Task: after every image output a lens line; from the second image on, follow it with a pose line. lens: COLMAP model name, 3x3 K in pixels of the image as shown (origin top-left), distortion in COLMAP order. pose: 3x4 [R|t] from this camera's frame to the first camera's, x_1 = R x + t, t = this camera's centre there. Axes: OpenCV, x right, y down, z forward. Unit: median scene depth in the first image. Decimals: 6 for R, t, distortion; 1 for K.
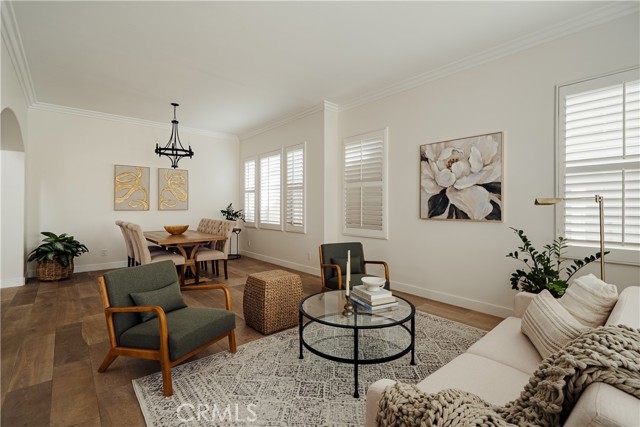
lens RADIAL K [[282.7, 0, 325.8], [0, 282.7, 208.9], [0, 0, 1]] dist [0.002971, 0.000291]
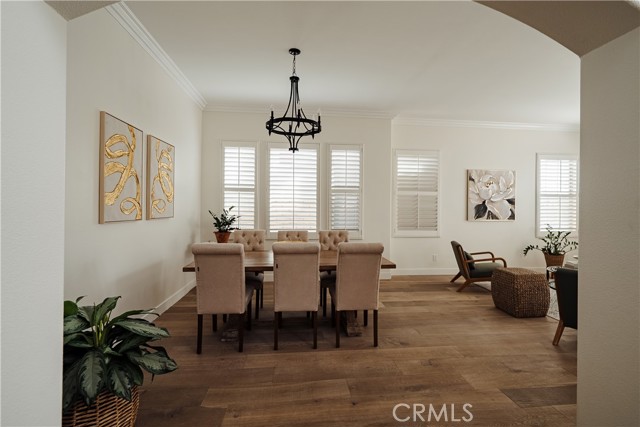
lens RADIAL K [[282.7, 0, 324.6], [0, 282.7, 212.7], [0, 0, 1]] dist [0.002971, 0.000291]
pose [[0.597484, -0.012282, 0.801787, -1.317840], [-0.002032, 0.999856, 0.016830, -0.027824], [-0.801878, -0.011685, 0.597373, 0.745091]]
